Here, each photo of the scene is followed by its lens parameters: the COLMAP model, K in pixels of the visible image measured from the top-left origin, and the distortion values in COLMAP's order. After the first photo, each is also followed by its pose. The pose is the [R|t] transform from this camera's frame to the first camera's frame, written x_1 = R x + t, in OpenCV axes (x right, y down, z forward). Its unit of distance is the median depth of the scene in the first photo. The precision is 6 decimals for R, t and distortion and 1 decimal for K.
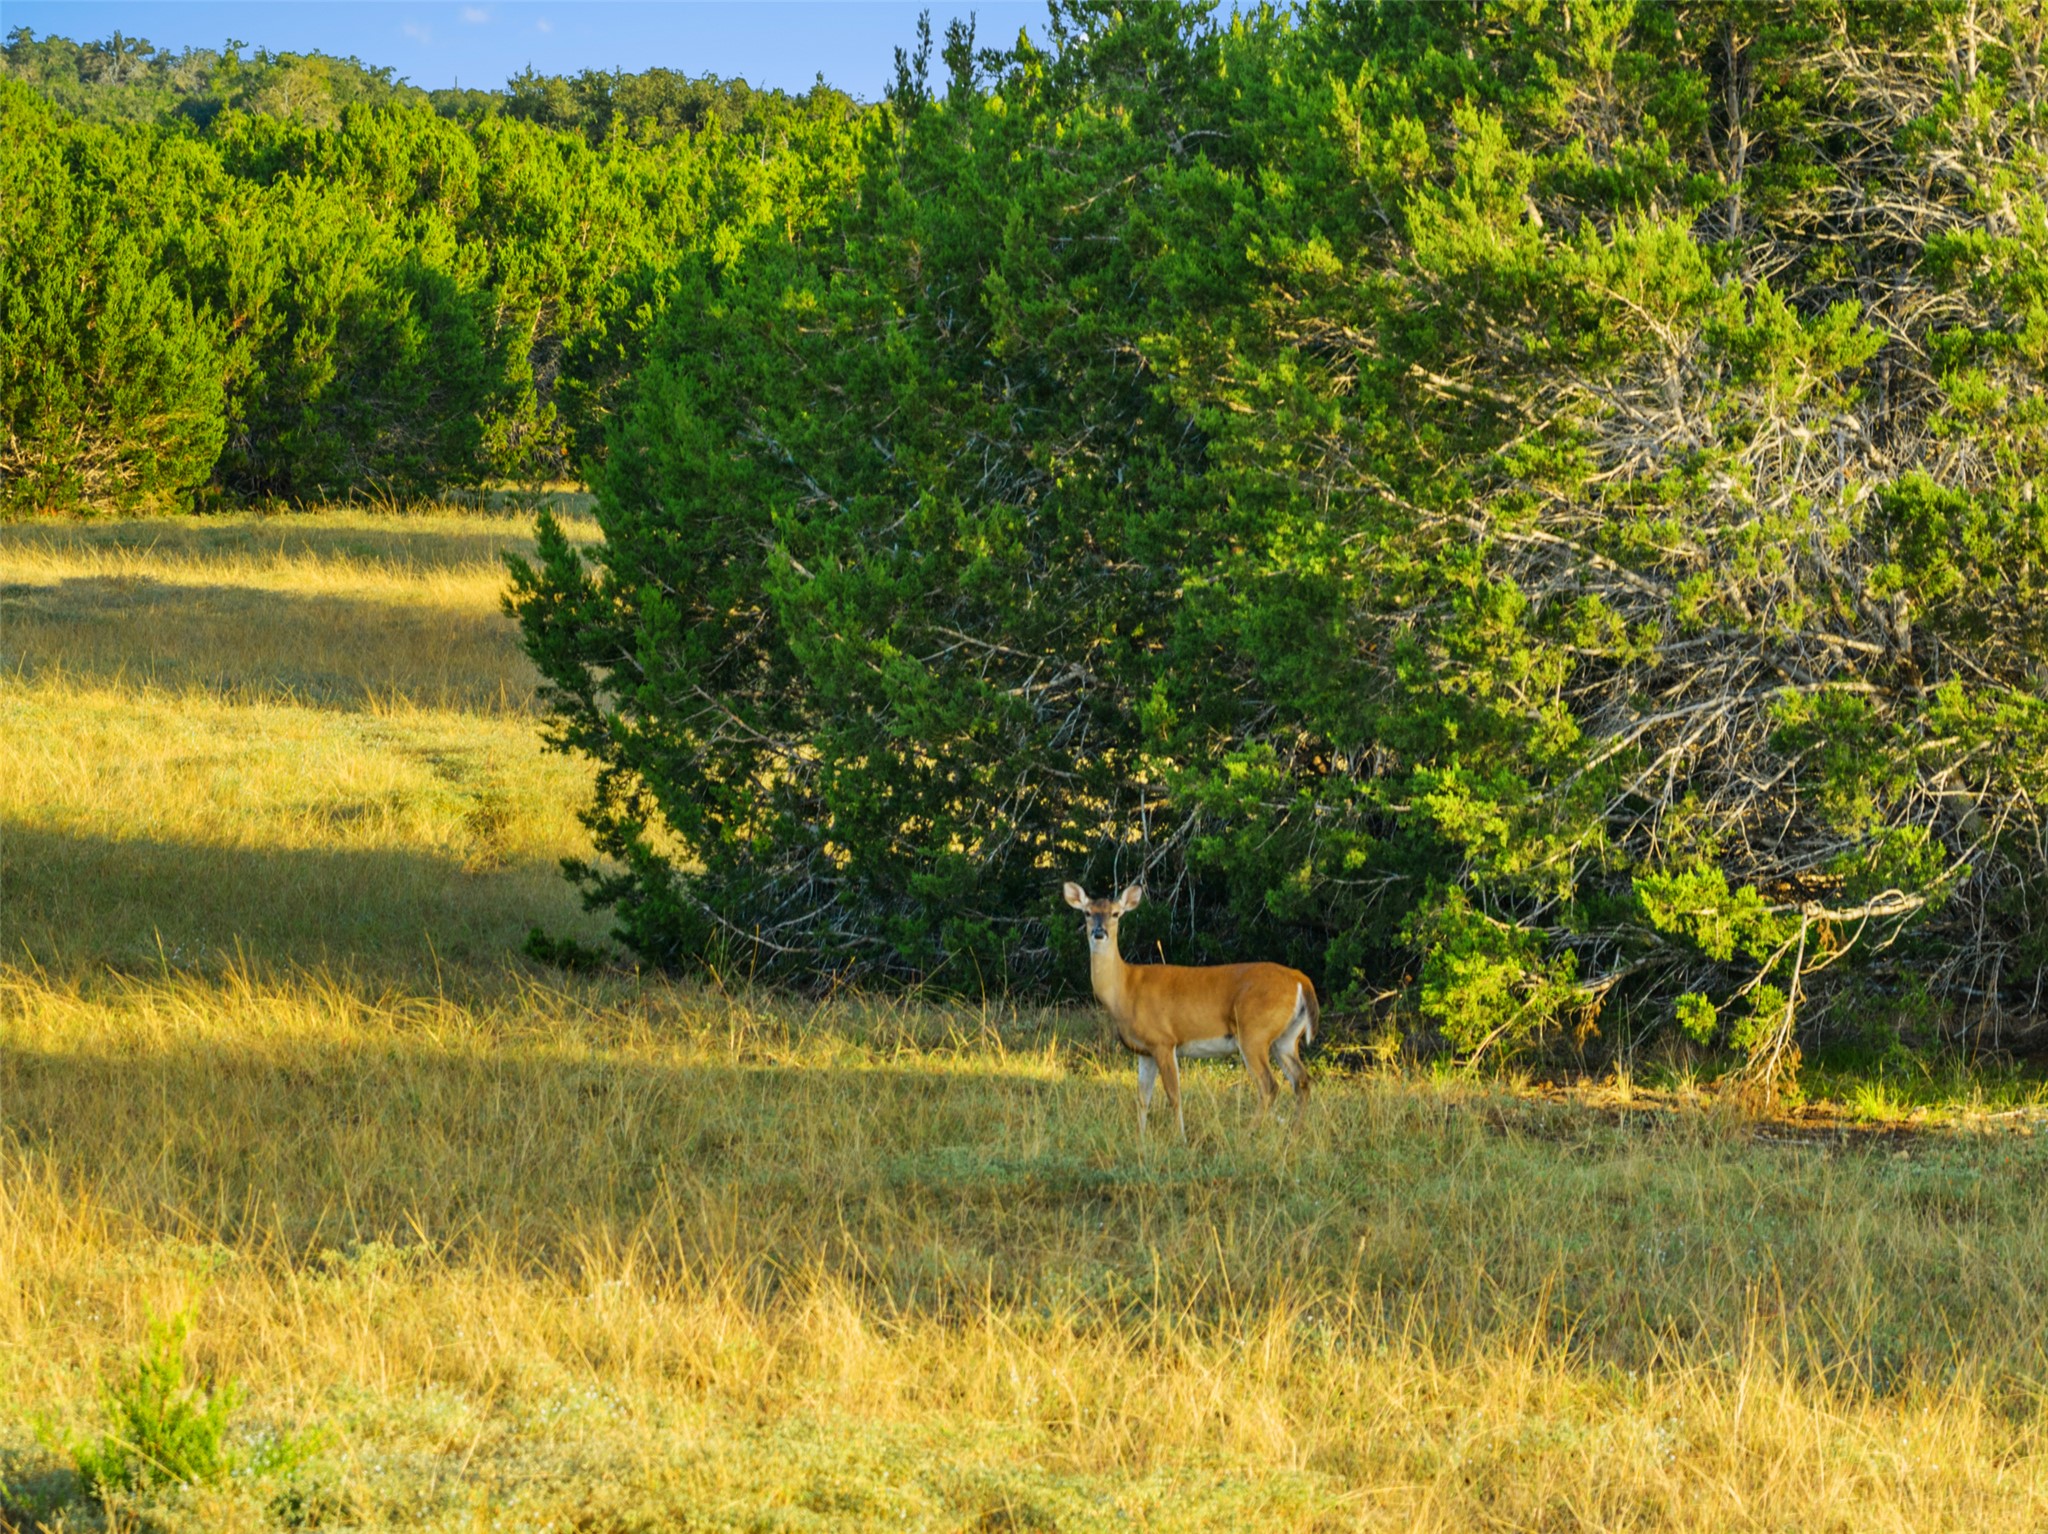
lens RADIAL K [[10020.2, 0, 1024.0], [0, 10020.2, 766.5], [0, 0, 1]] dist [-0.199332, 0.000000]
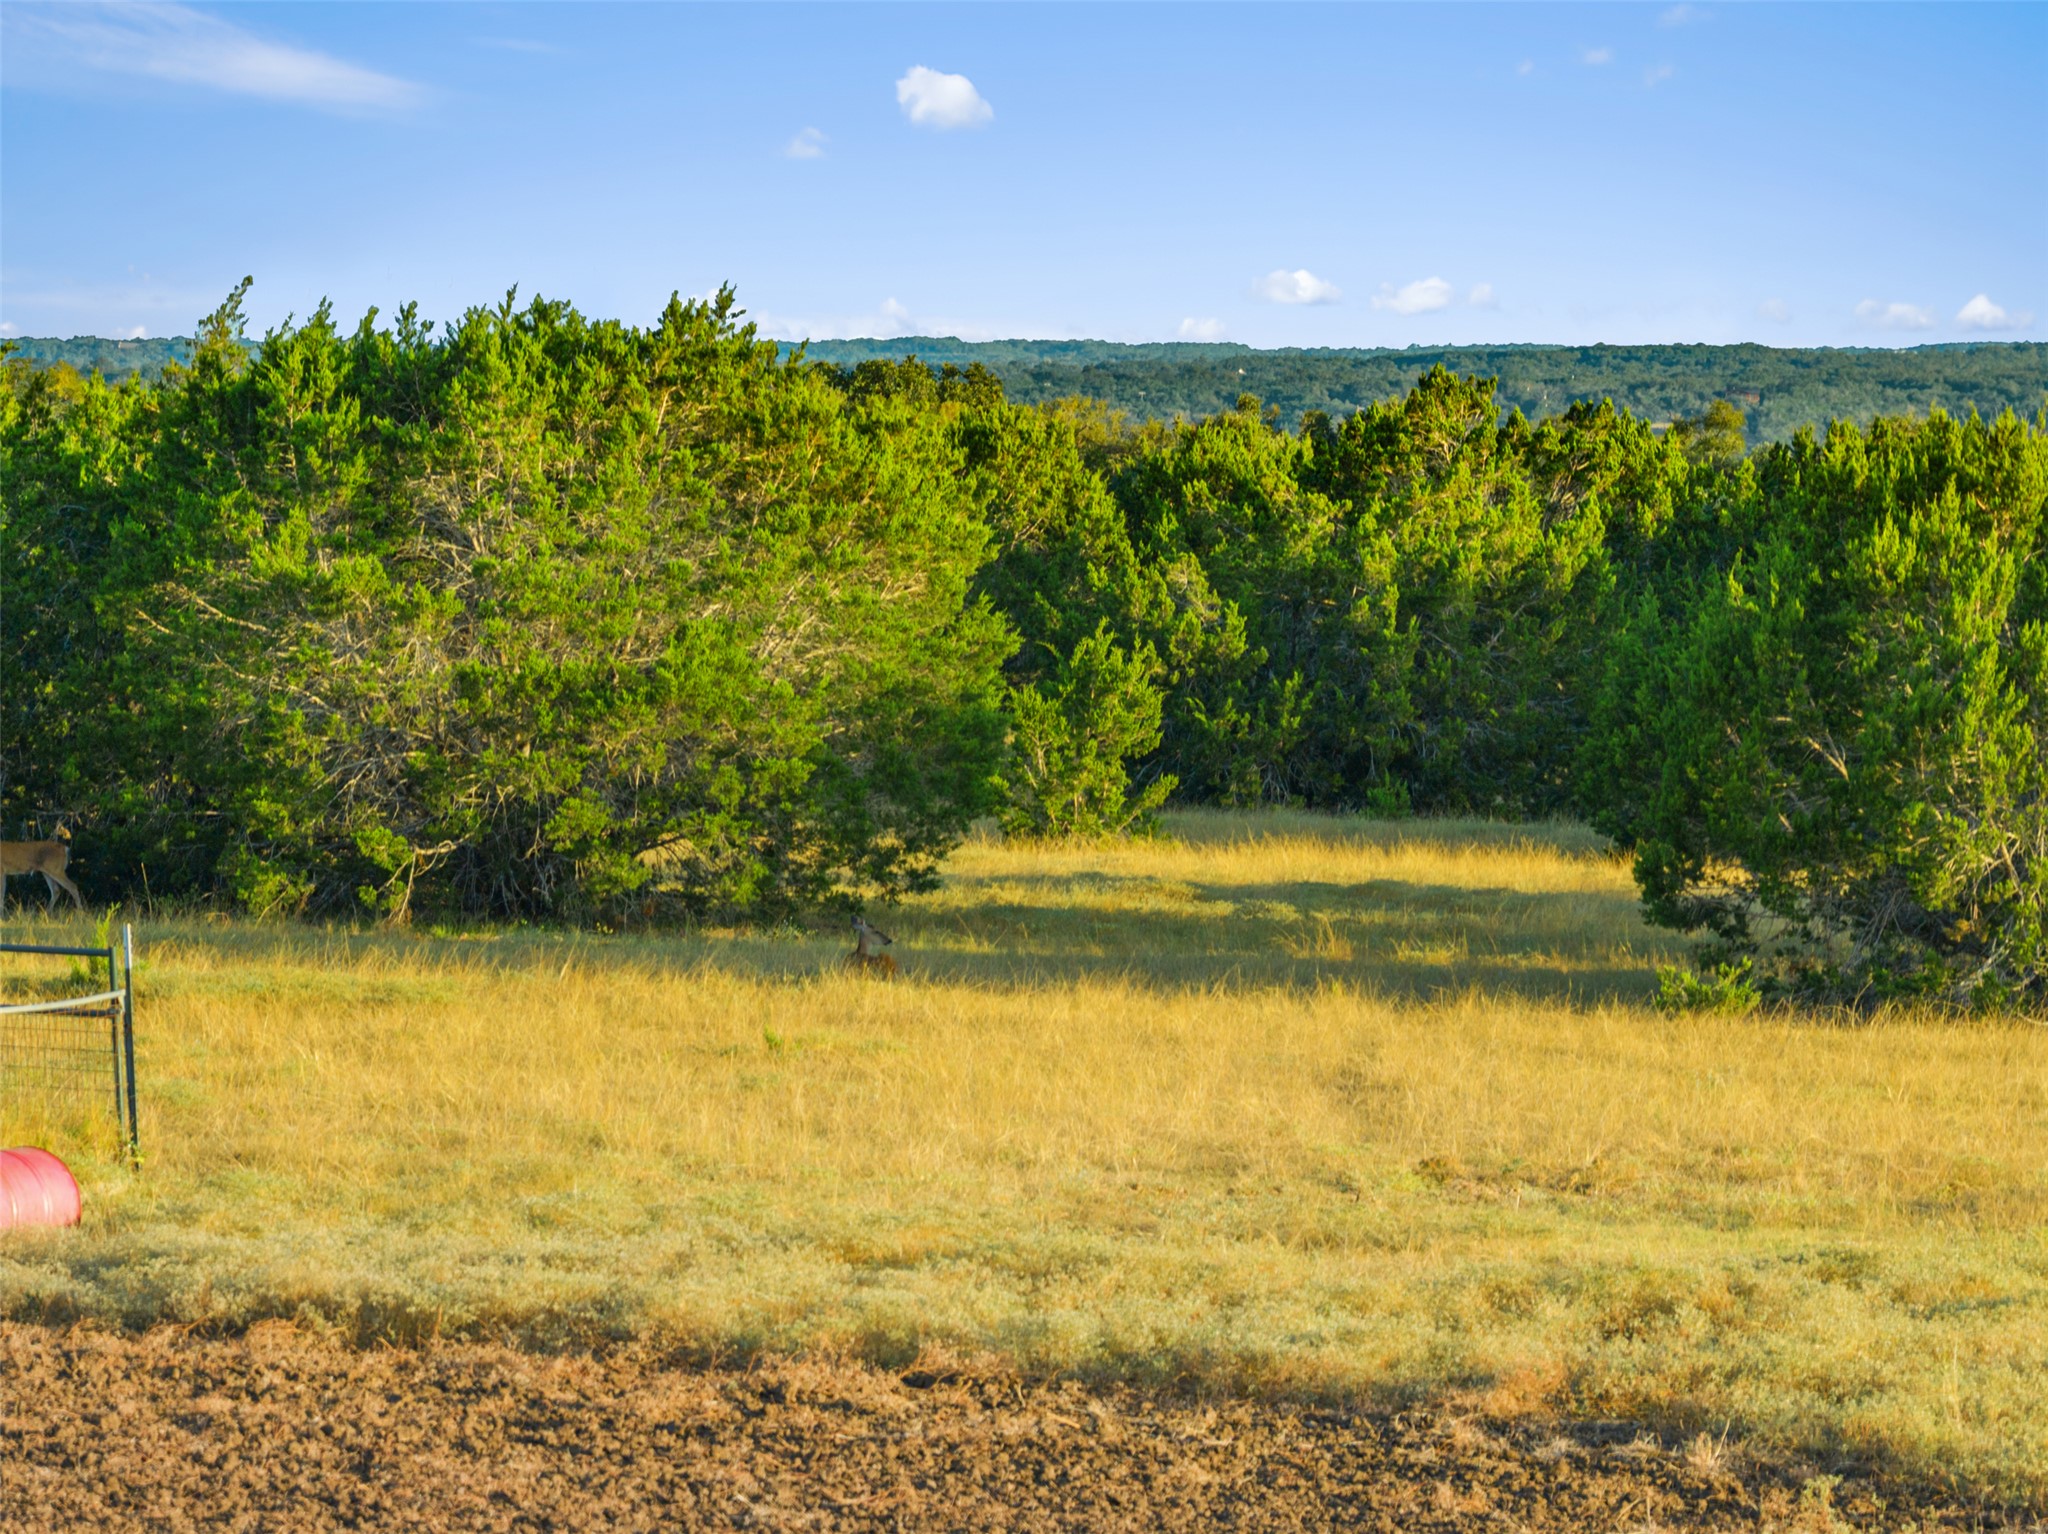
lens RADIAL K [[10020.2, 0, 1024.0], [0, 10020.2, 767.1], [0, 0, 1]] dist [-0.199332, 0.000000]
pose [[0.976786, -0.007975, 0.214069, -0.281816], [0.012004, 0.999774, -0.017526, 0.037881], [-0.213881, 0.019689, 0.976661, -1.304966]]
